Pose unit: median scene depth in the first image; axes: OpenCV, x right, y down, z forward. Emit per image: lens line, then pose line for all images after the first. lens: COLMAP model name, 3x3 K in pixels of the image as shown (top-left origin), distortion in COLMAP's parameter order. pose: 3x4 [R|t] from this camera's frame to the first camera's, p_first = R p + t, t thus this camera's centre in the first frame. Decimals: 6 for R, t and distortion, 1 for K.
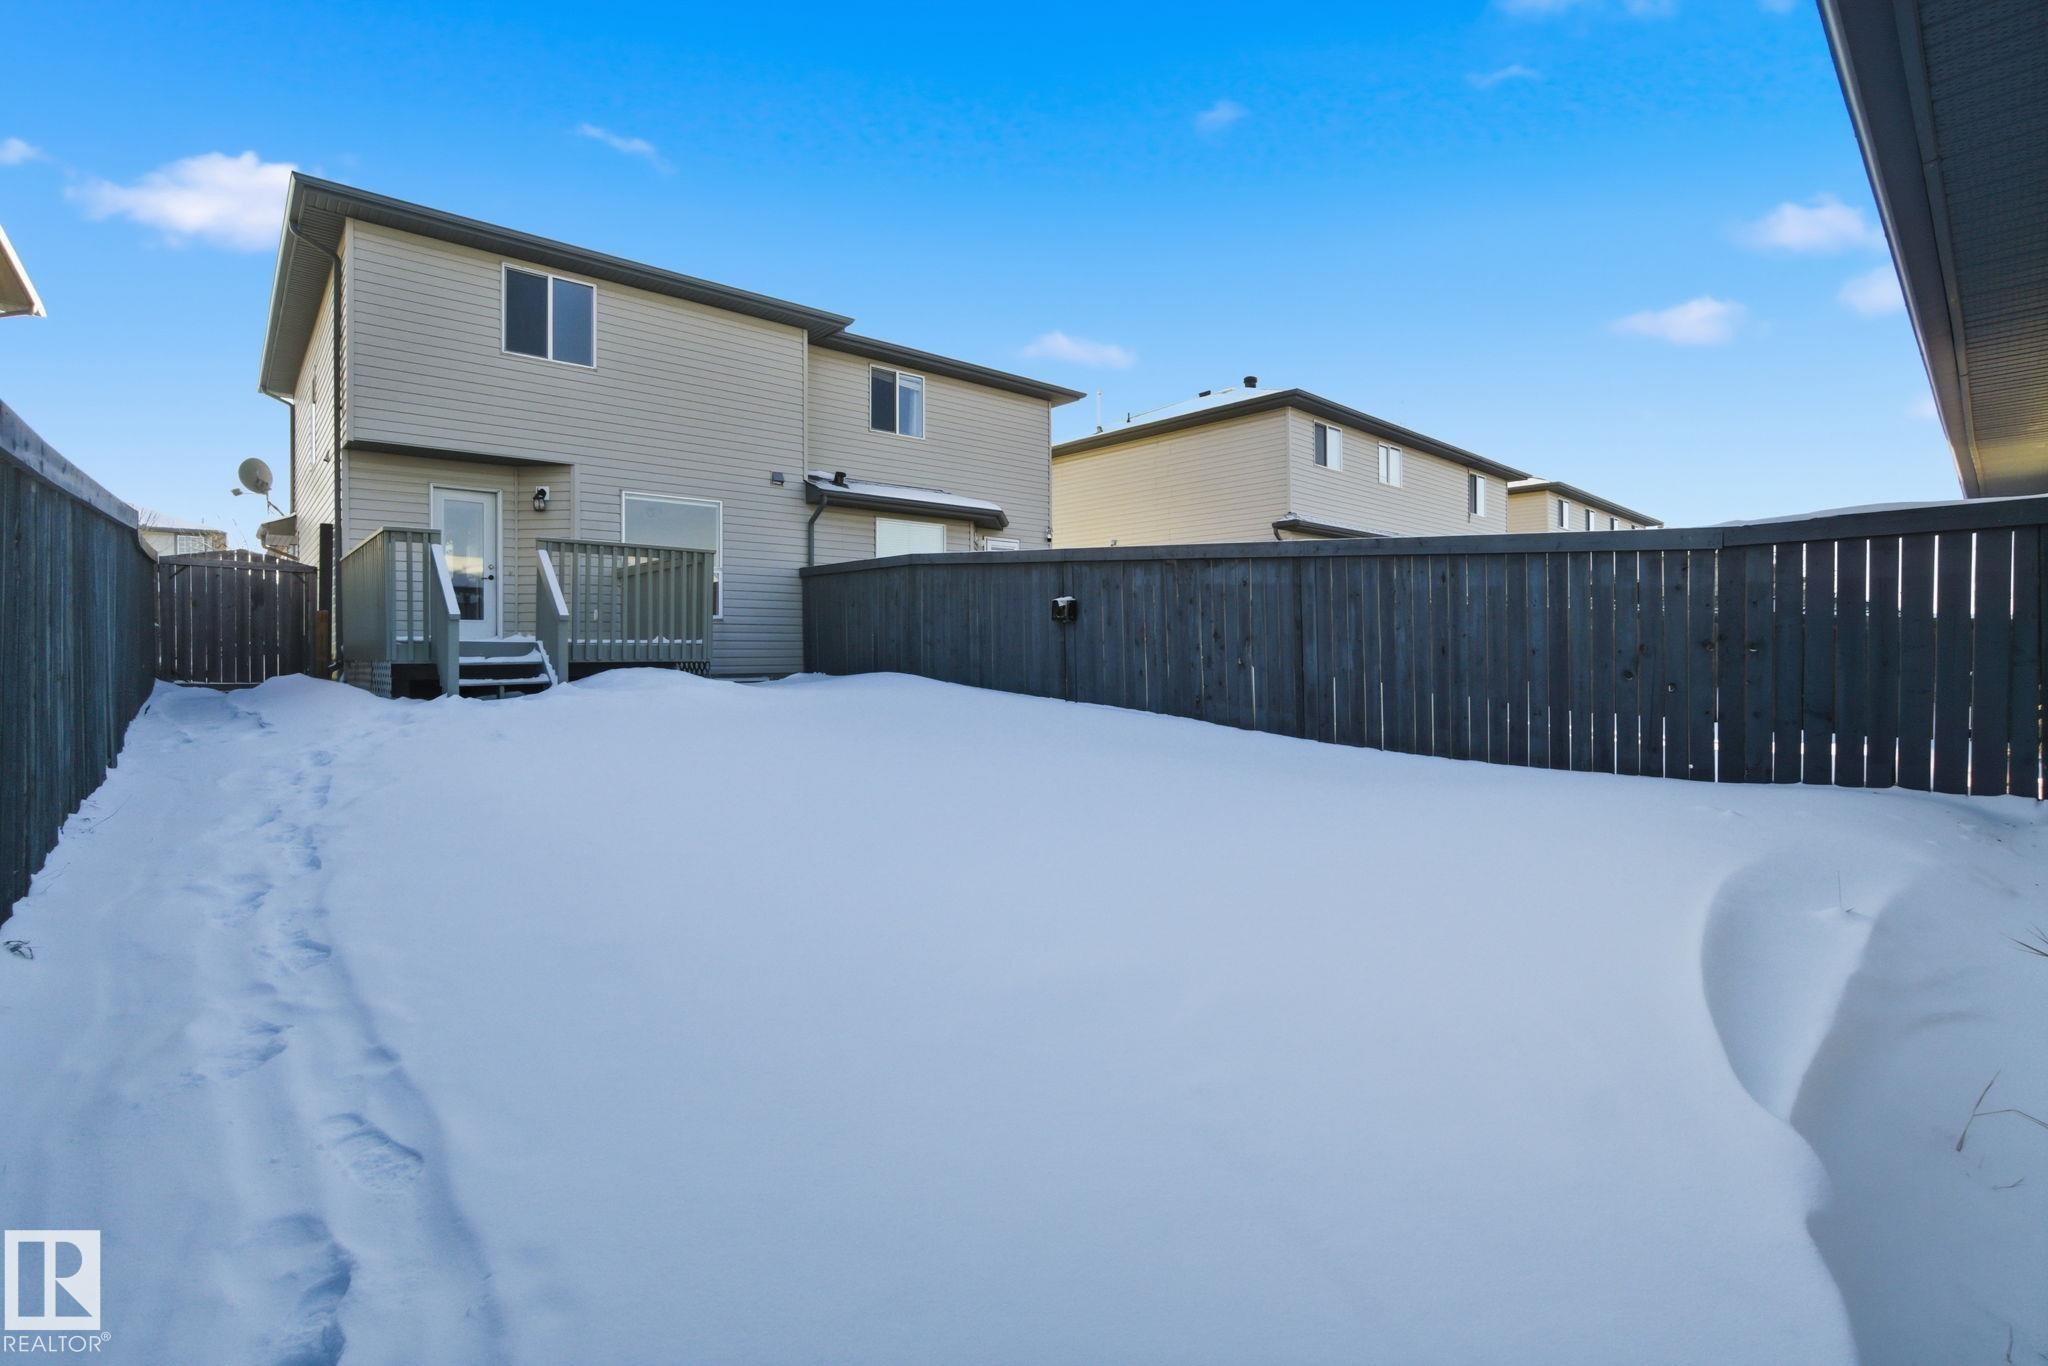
lens RADIAL K [[914.6, 0, 1008.6], [0, 914.6, 668.9], [0, 0, 1]] dist [-0.066437, 0.028475]
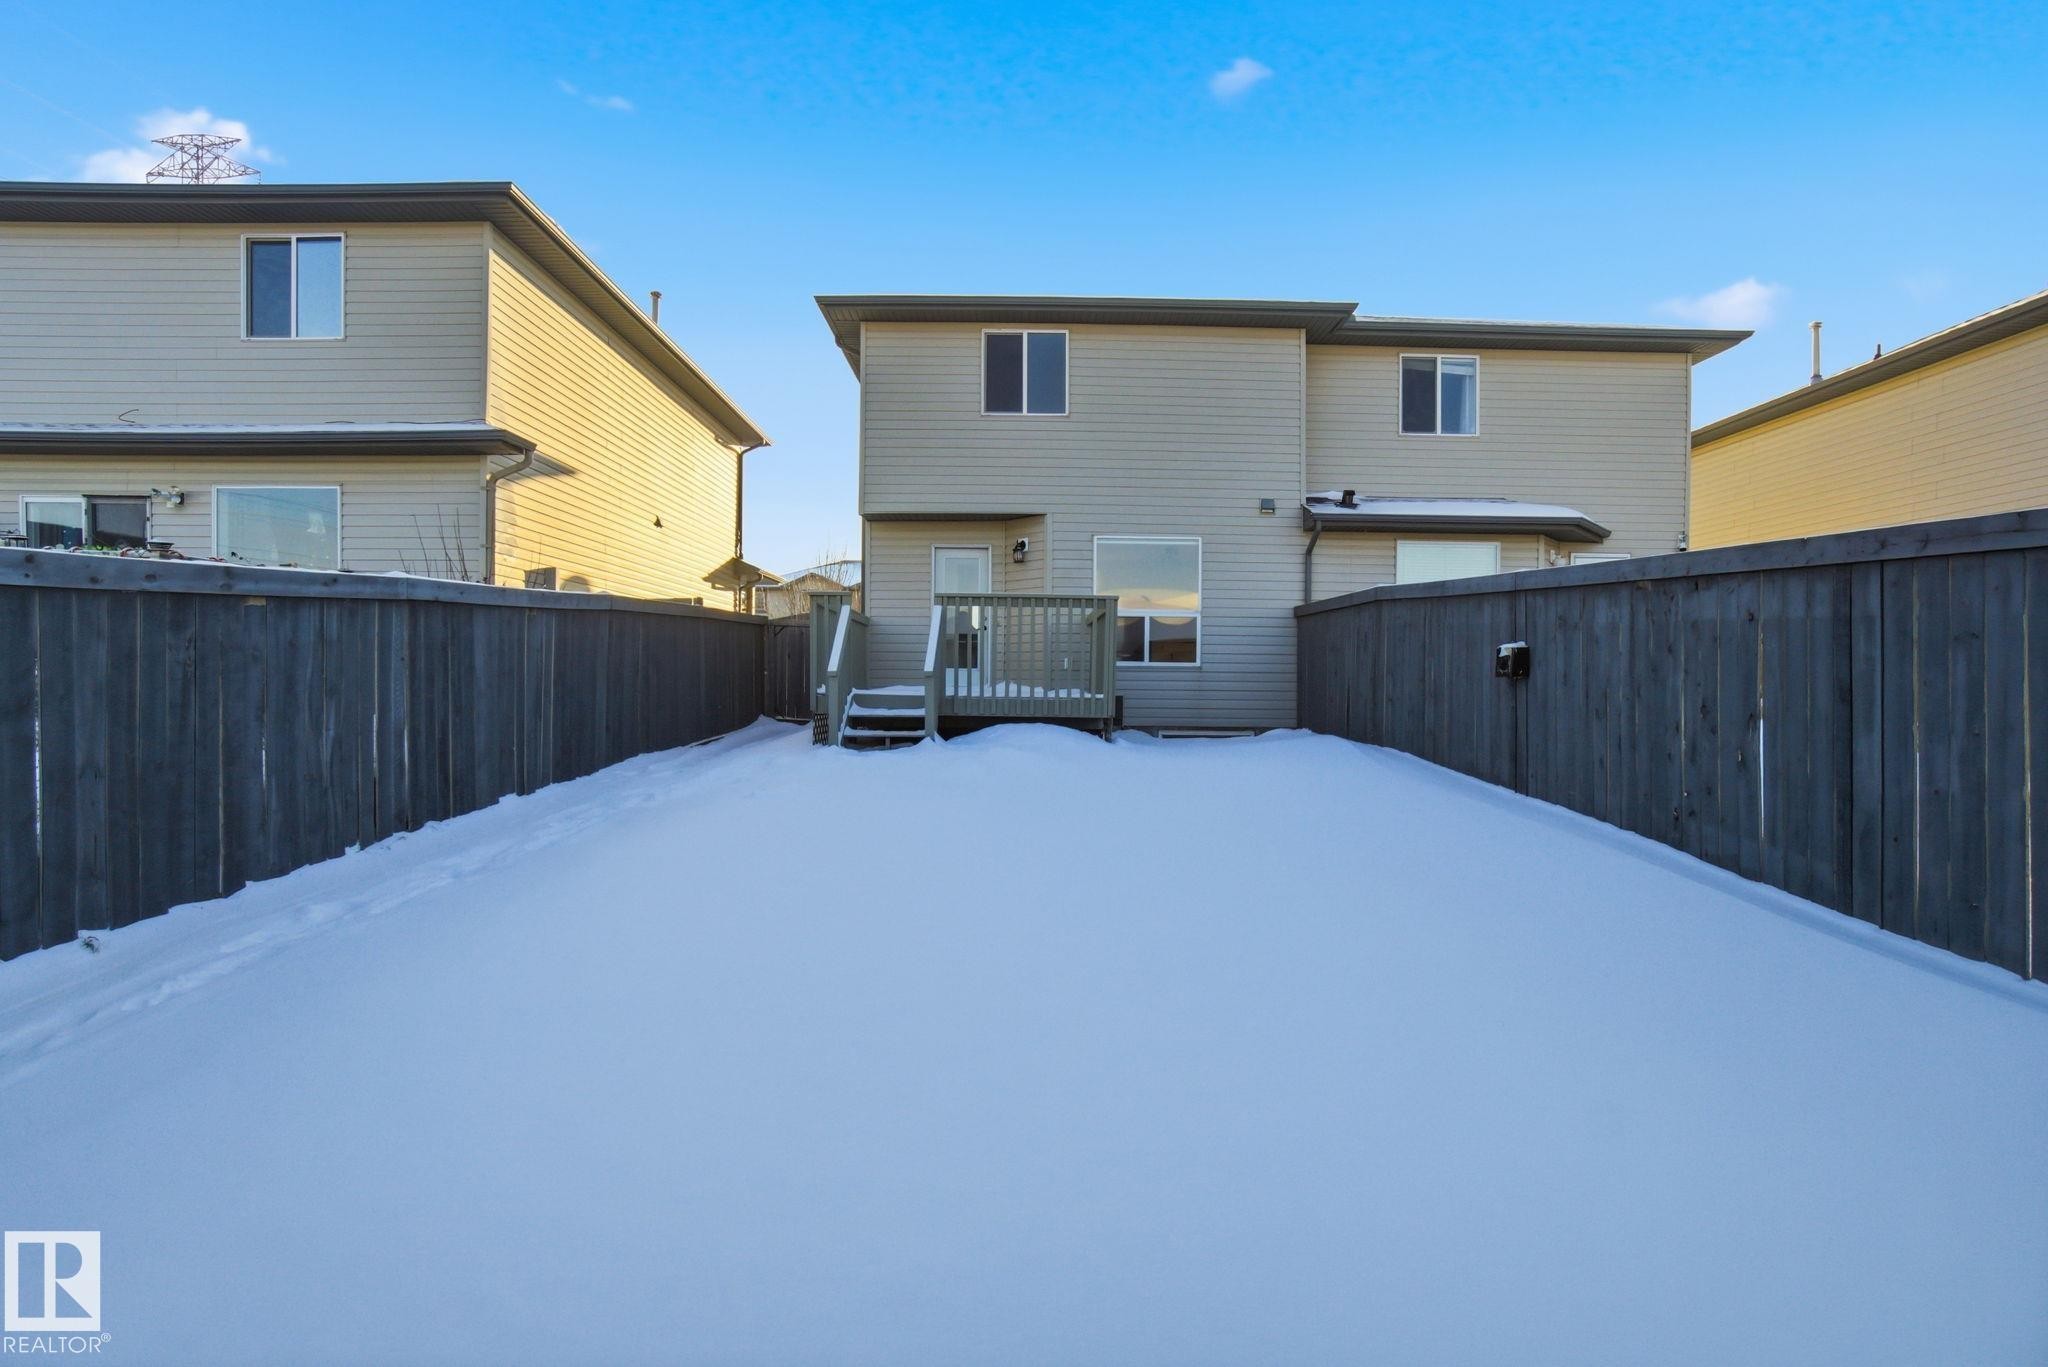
lens RADIAL K [[944.6, 0, 1027.0], [0, 944.6, 709.1], [0, 0, 1]] dist [-0.064686, 0.033165]
pose [[0.760021, 0.026912, -0.649341, 0.188436], [-0.024439, 0.999619, 0.012825, -0.022584], [0.649439, 0.006122, 0.760389, 0.187469]]
